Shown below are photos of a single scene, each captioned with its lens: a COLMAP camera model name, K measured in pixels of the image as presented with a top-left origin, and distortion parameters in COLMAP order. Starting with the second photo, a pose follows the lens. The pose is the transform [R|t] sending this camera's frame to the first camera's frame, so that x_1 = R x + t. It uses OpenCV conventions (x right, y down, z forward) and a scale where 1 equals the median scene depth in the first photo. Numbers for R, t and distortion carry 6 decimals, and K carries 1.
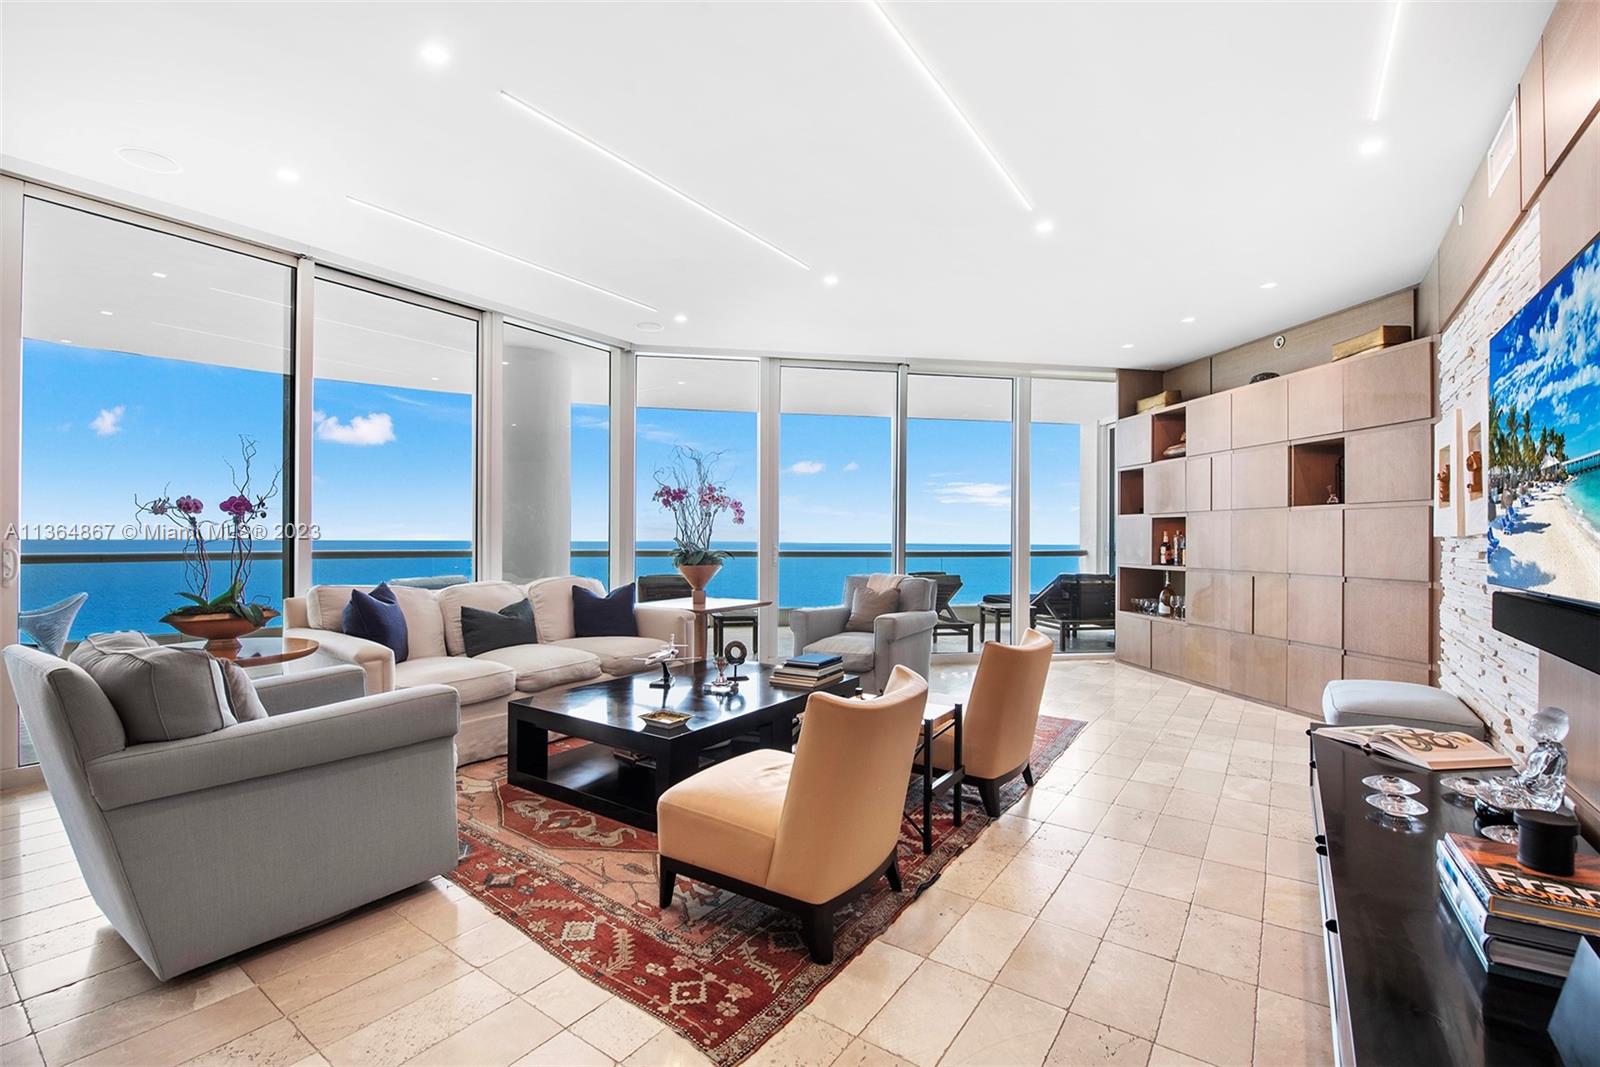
lens RADIAL K [[704.1, 0, 800.0], [0, 704.1, 533.5], [0, 0, 1]] dist [0.001339, 0.000049]
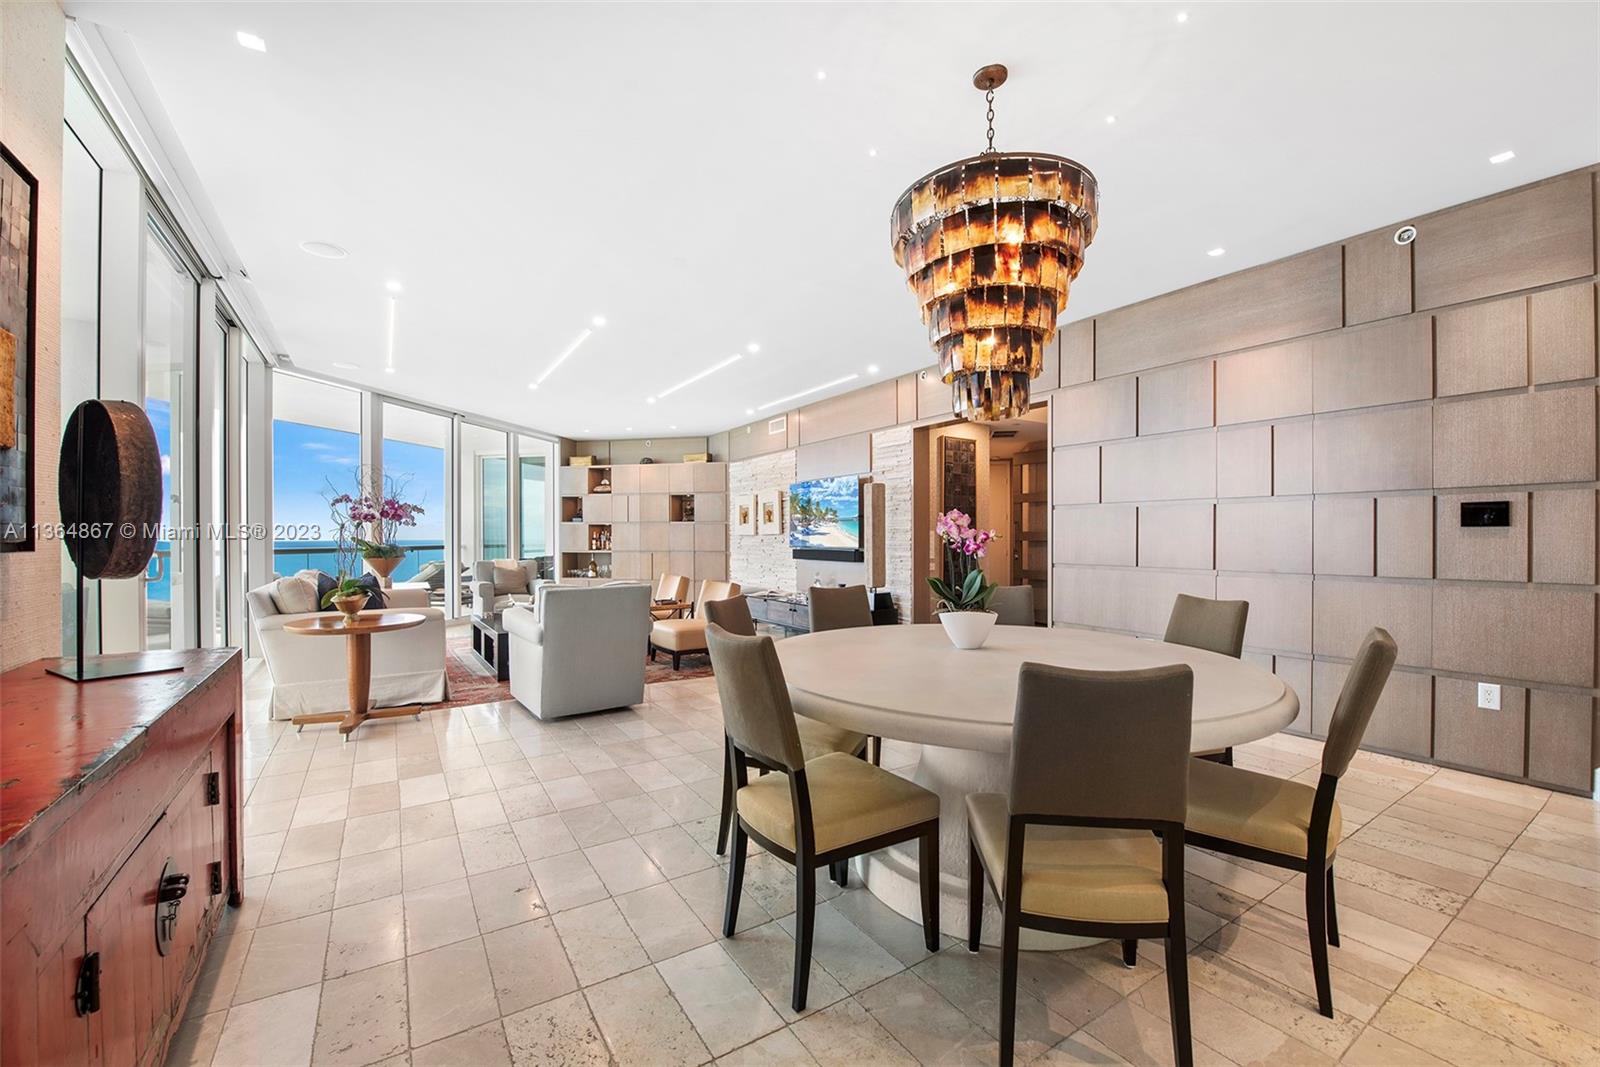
lens RADIAL K [[648.6, 0, 800.0], [0, 648.6, 533.5], [0, 0, 1]] dist [-0.002060, -0.000150]
pose [[0.381664, 0.001799, 0.924299, -1.001797], [-0.005259, 0.999986, 0.000225, -0.002343], [-0.924286, -0.004947, 0.381668, -0.179283]]
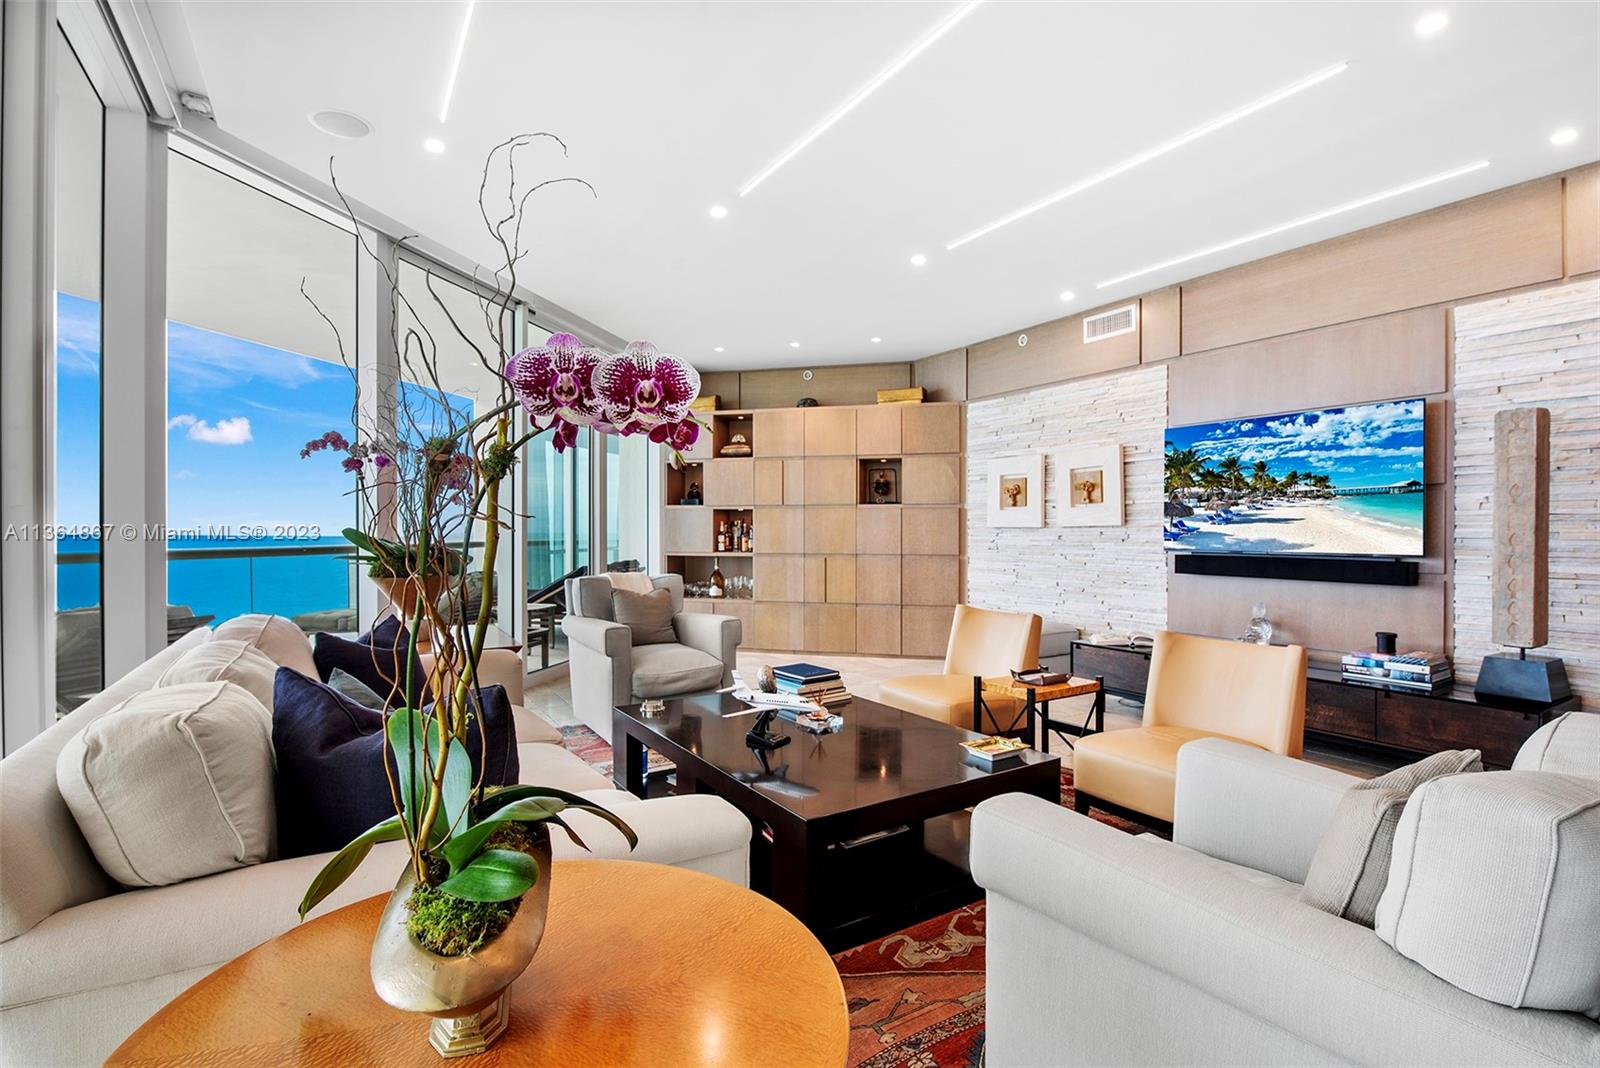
lens RADIAL K [[746.5, 0, 800.0], [0, 746.5, 534.0], [0, 0, 1]] dist [-0.016279, 0.000250]
pose [[0.398576, -0.006600, 0.917112, -0.603827], [-0.006863, 0.999925, 0.010179, 0.004034], [-0.917110, -0.010352, 0.398500, 0.487135]]
